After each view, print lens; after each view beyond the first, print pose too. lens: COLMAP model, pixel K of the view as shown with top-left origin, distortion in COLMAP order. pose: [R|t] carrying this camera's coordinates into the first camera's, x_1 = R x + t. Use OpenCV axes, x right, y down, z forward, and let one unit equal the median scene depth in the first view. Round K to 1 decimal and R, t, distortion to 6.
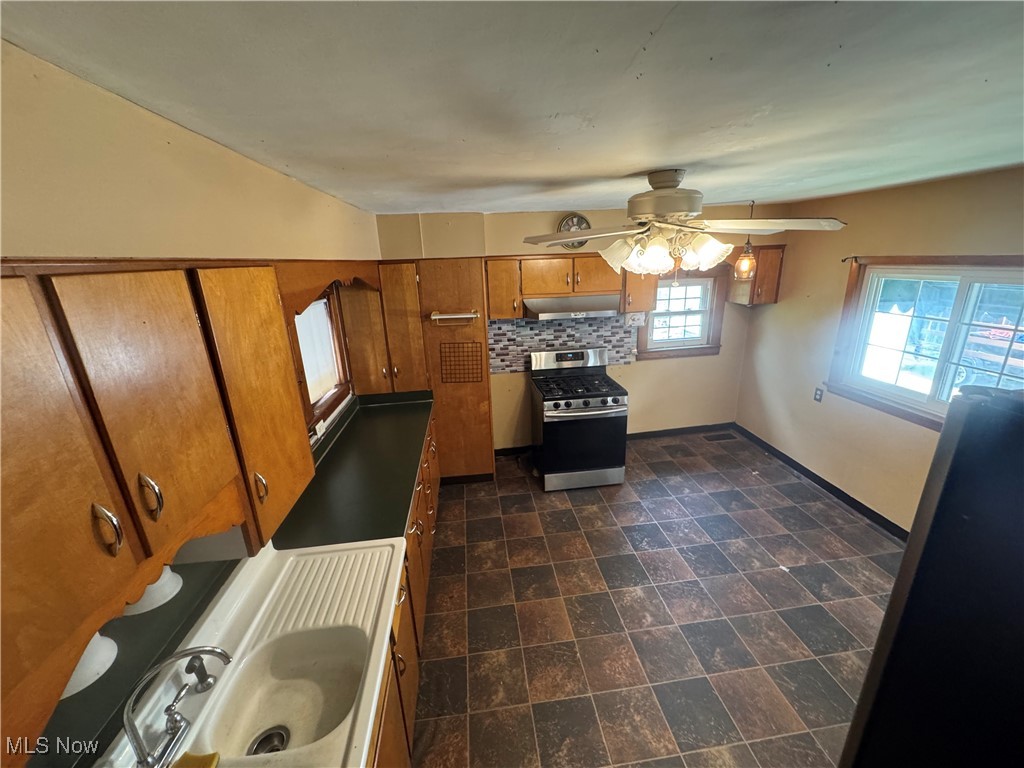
lens RADIAL K [[412.4, 0, 512.0], [0, 412.4, 384.0], [0, 0, 1]] dist [0.016899, -0.000012]
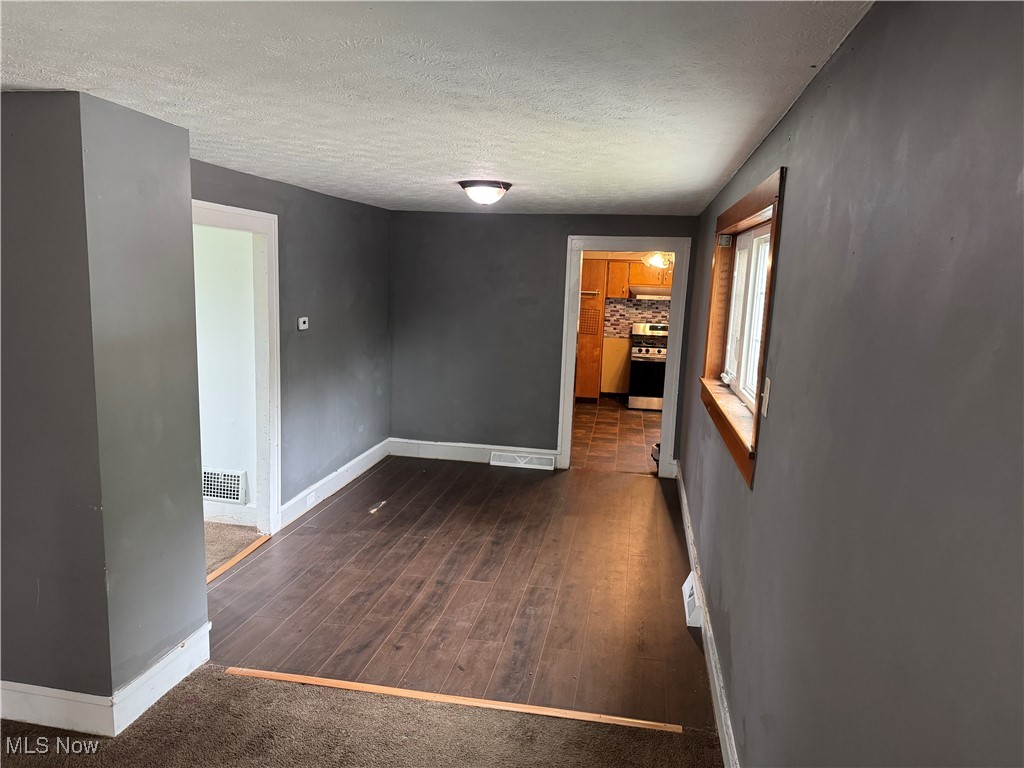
lens RADIAL K [[719.0, 0, 512.0], [0, 719.0, 384.0], [0, 0, 1]] dist [0.122957, -0.201532]
pose [[0.954698, 0.107062, -0.277649, 0.371073], [-0.151919, 0.977640, -0.145396, 0.578380], [0.255875, 0.180989, 0.949616, -1.542464]]
